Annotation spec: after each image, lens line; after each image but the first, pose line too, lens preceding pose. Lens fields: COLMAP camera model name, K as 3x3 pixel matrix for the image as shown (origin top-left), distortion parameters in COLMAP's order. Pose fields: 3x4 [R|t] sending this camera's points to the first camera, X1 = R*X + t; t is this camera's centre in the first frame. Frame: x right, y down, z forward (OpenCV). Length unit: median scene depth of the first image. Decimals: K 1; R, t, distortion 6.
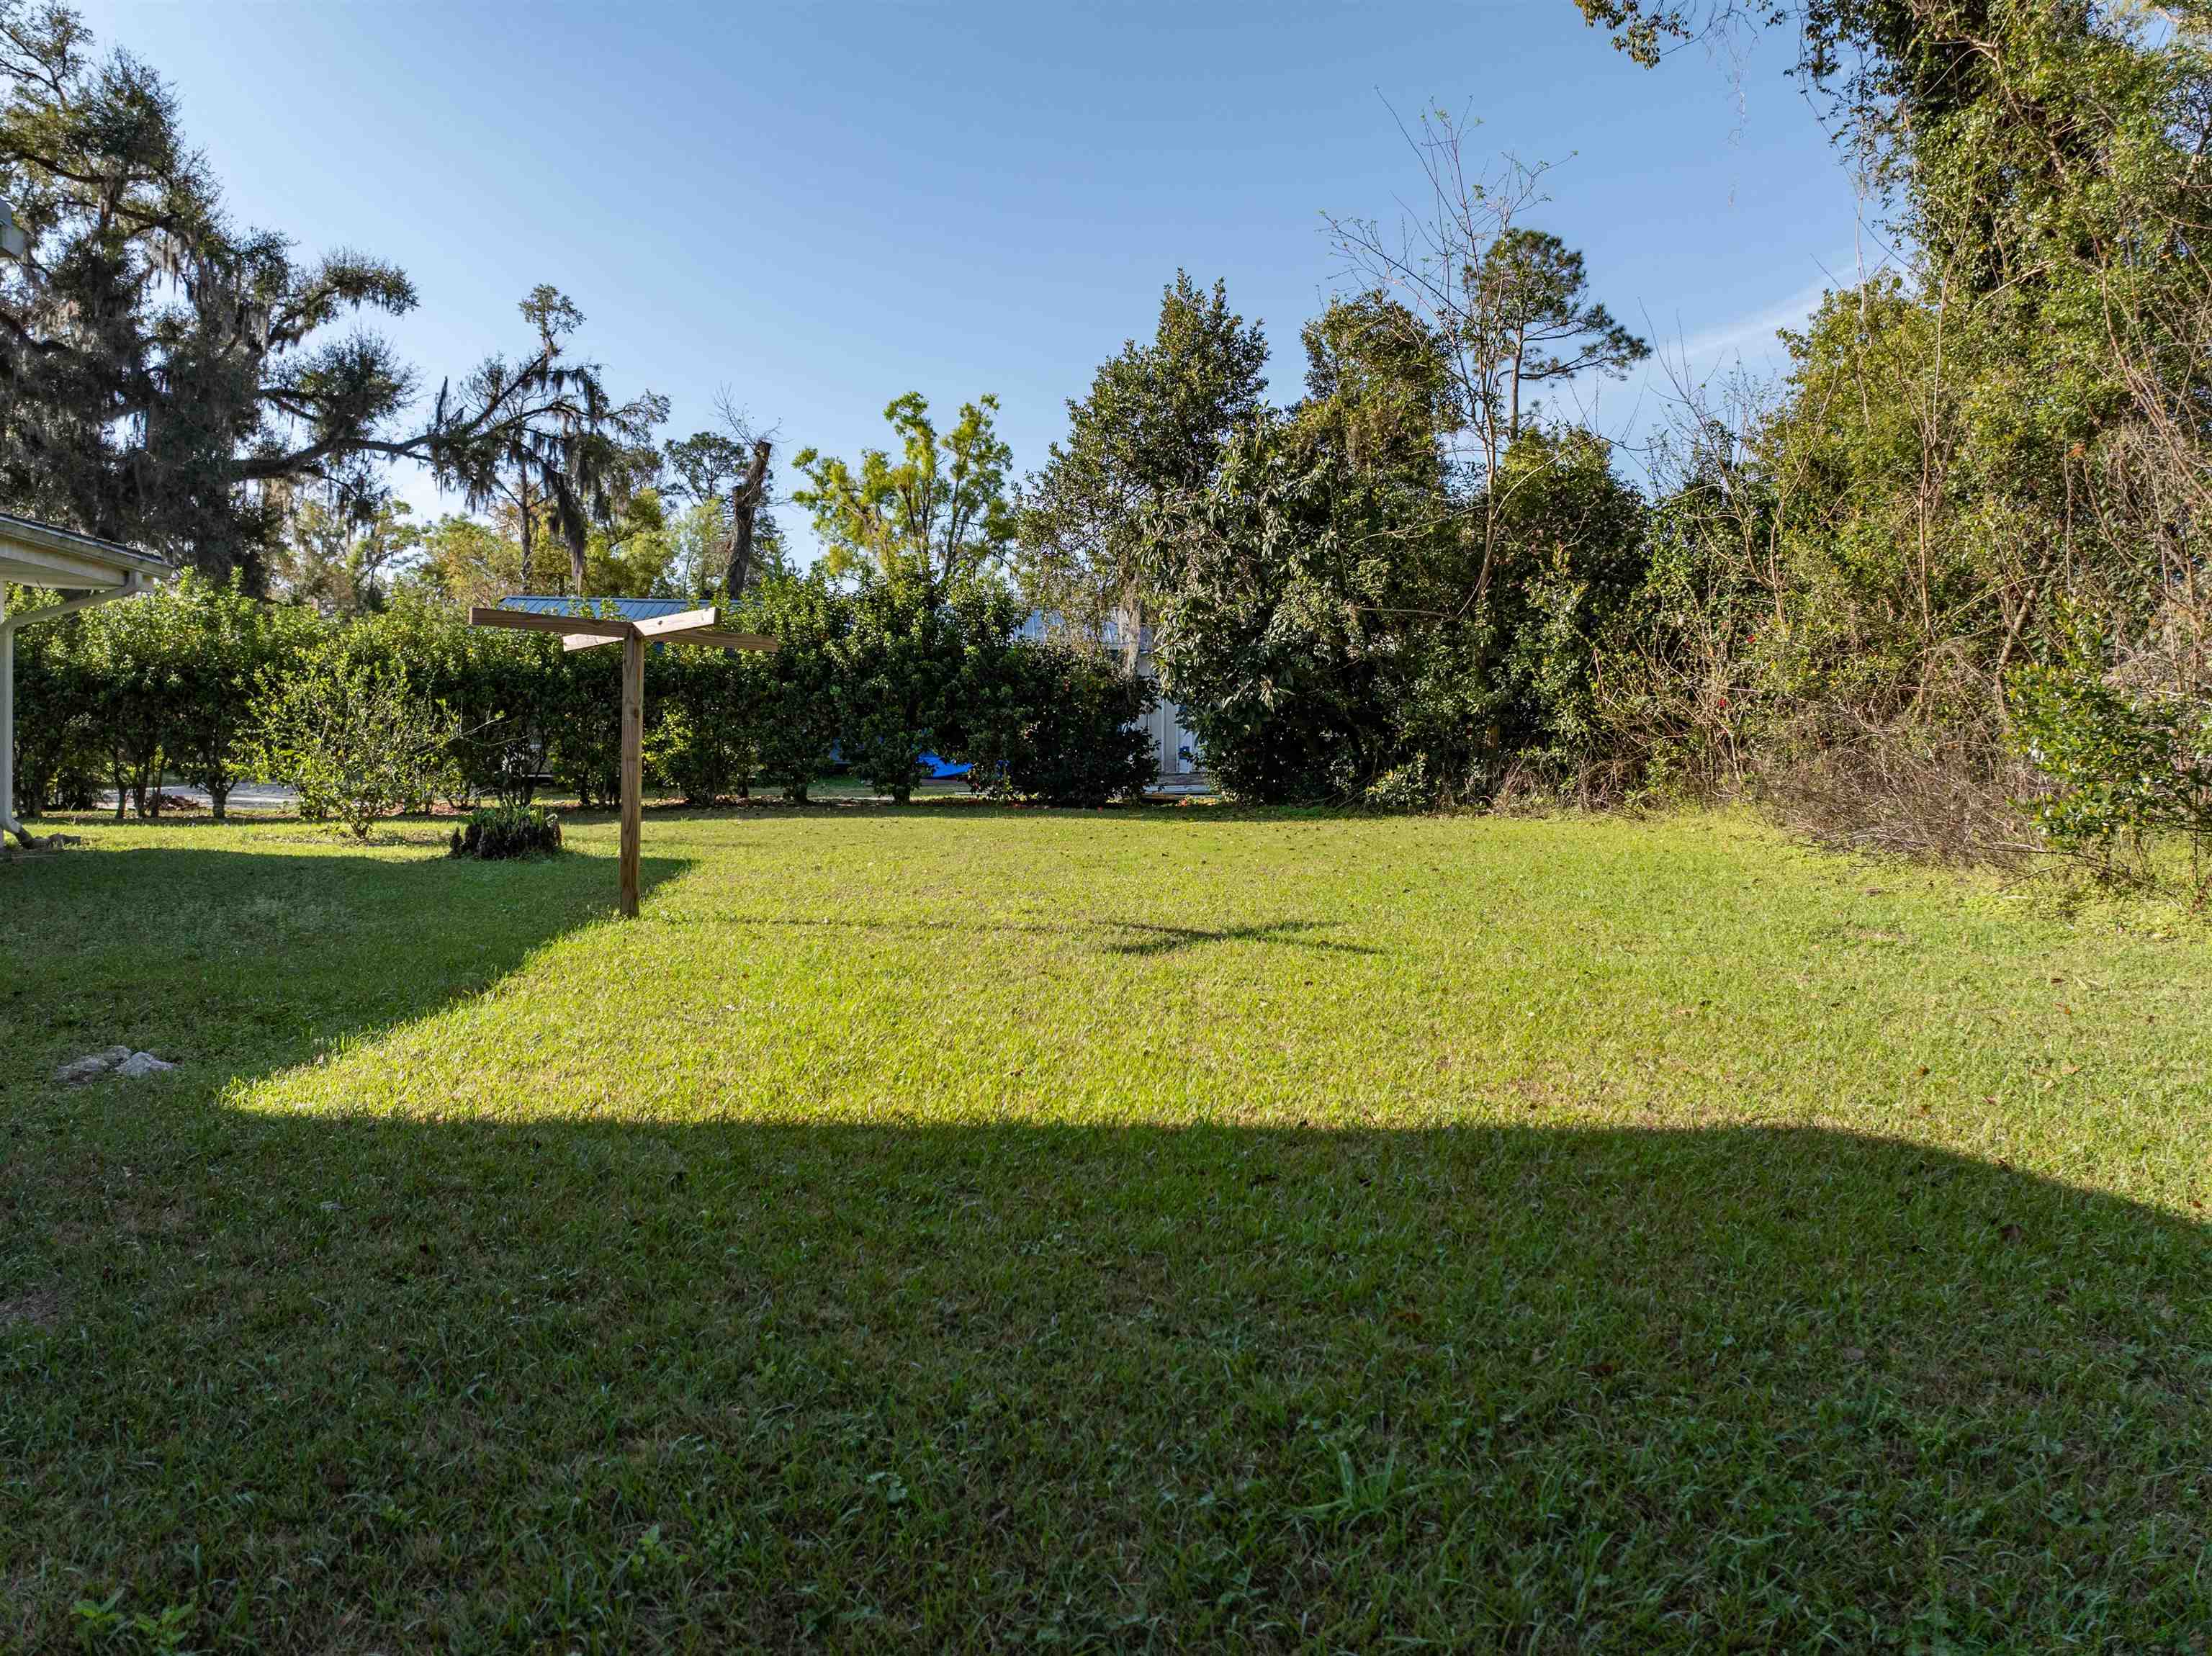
lens RADIAL K [[1543.1, 0, 1106.0], [0, 1543.1, 828.0], [0, 0, 1]] dist [0.001439, 0.000348]
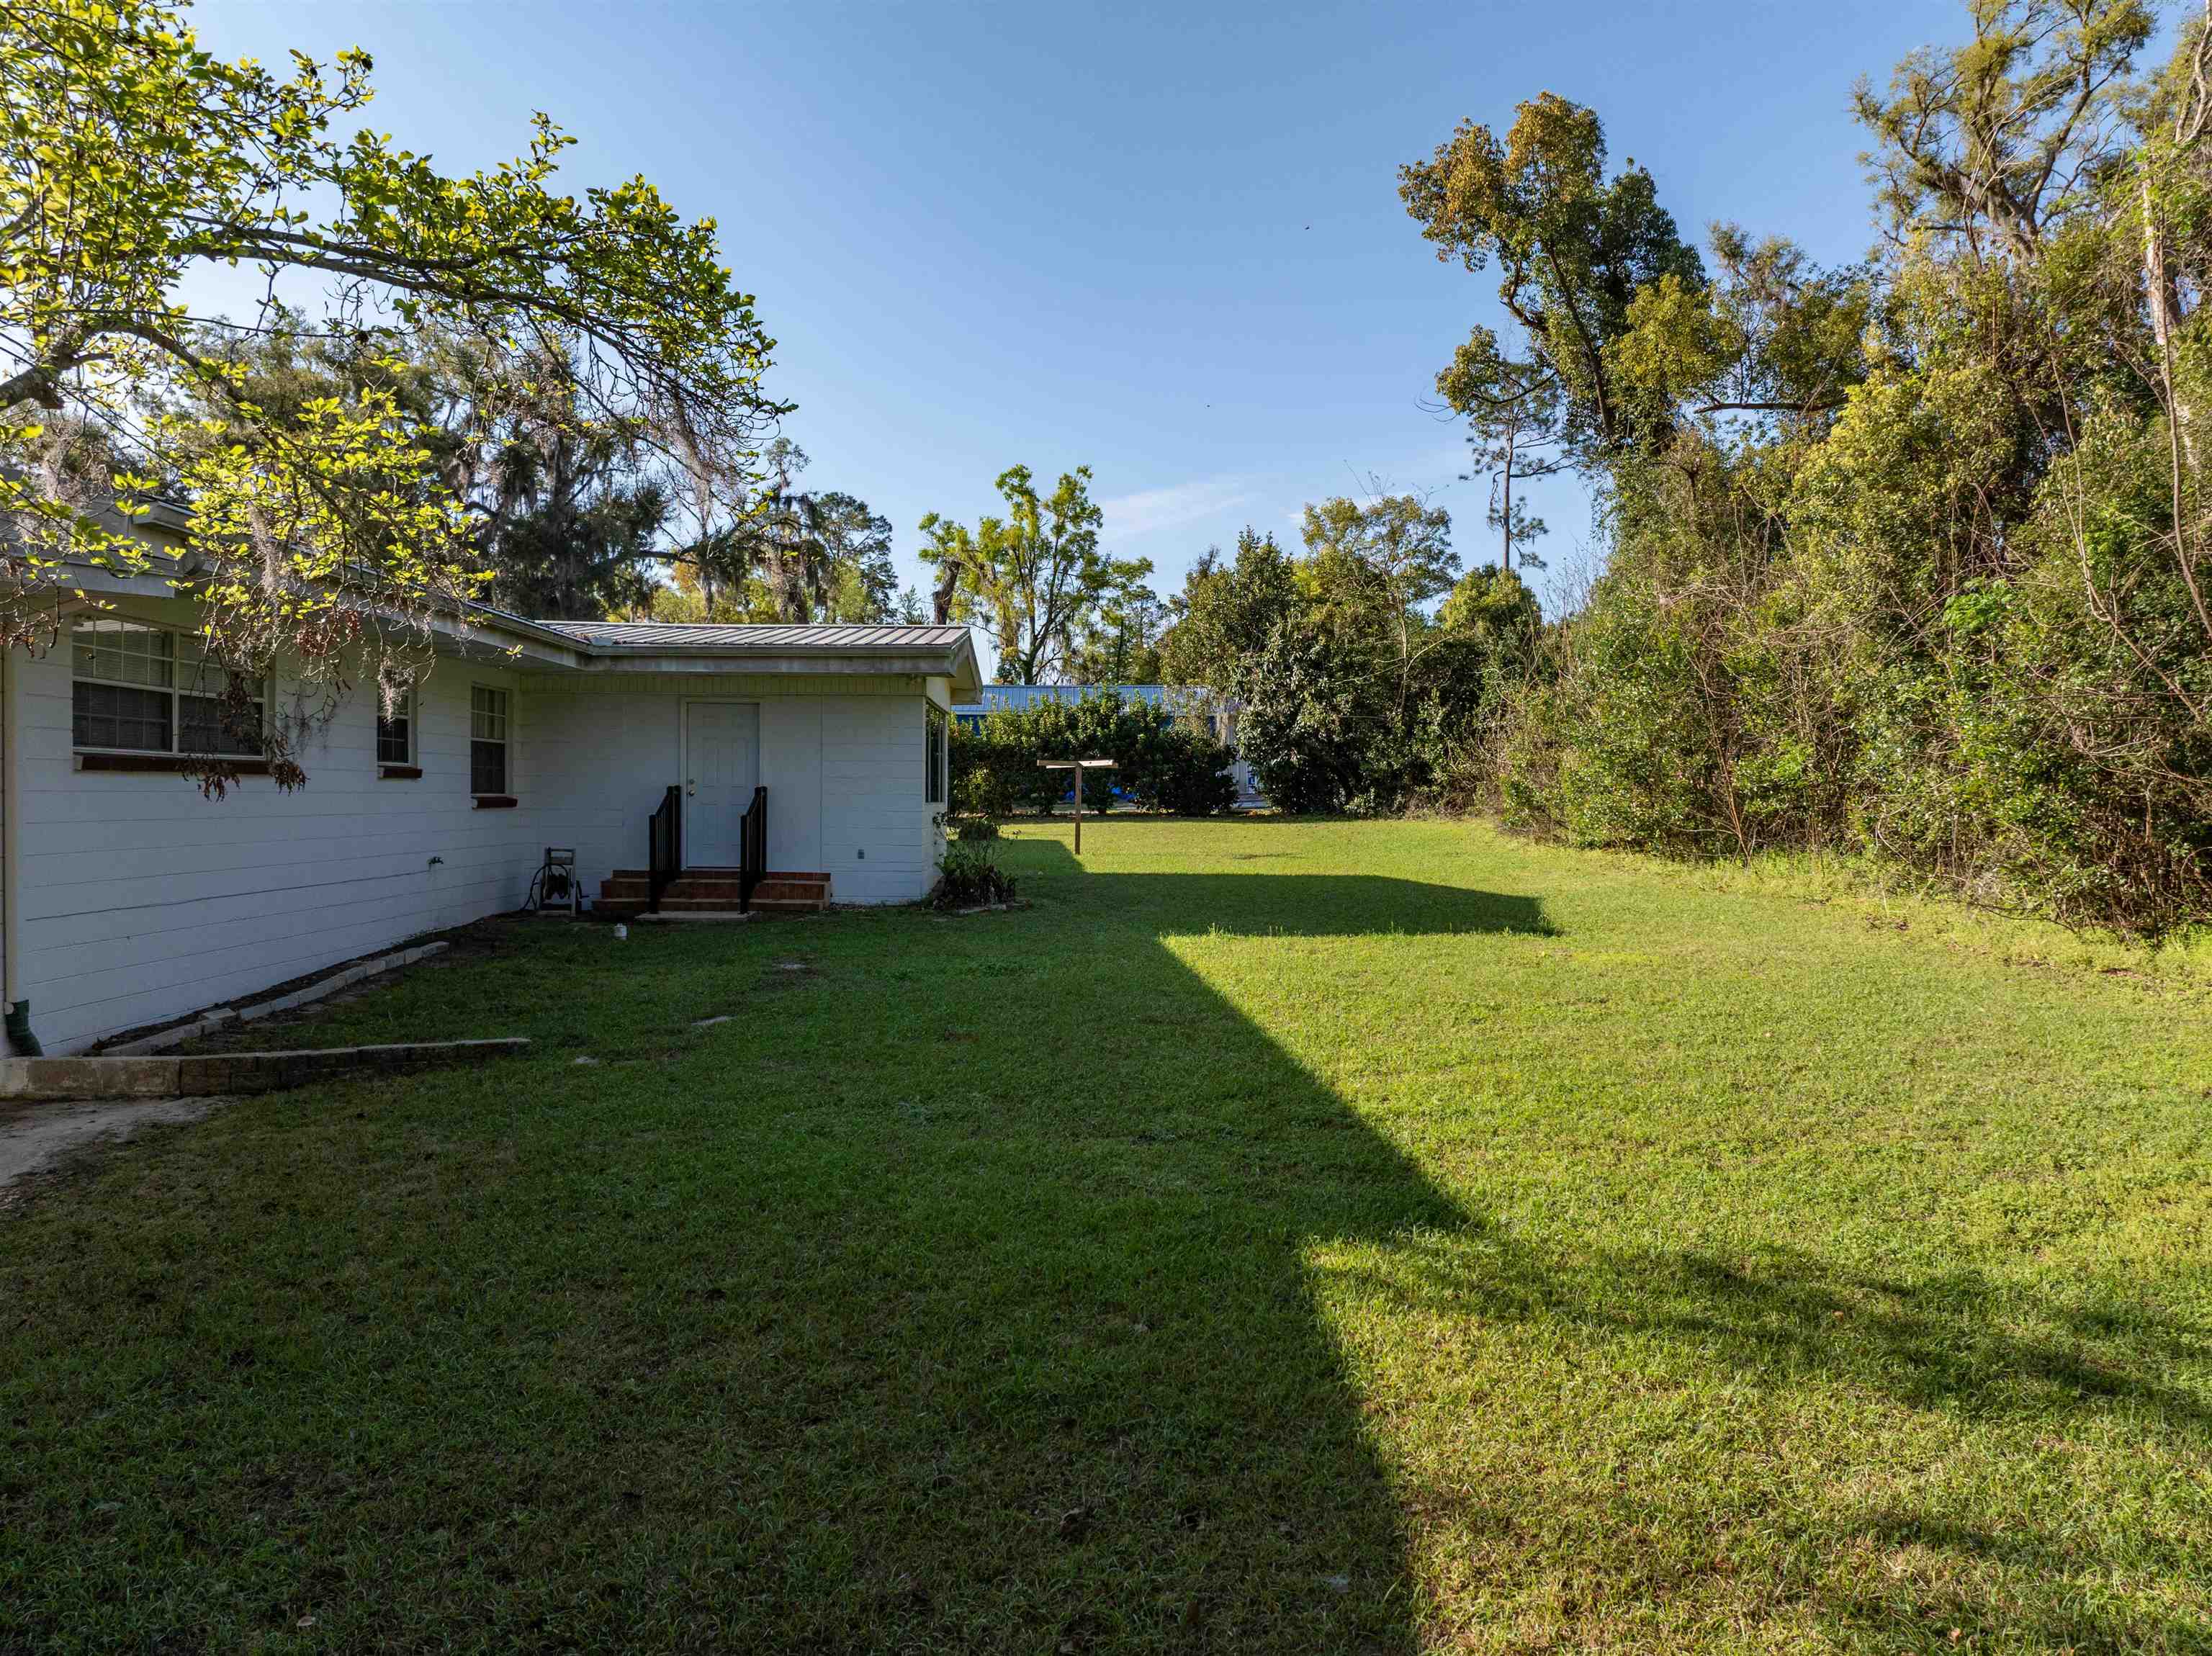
lens RADIAL K [[1543.1, 0, 1106.0], [0, 1543.1, 828.0], [0, 0, 1]] dist [0.001439, 0.000348]
pose [[0.999069, -0.007025, -0.042557, -0.018100], [0.006900, 0.999971, -0.003081, 0.002150], [0.042577, 0.002785, 0.999089, -0.337108]]
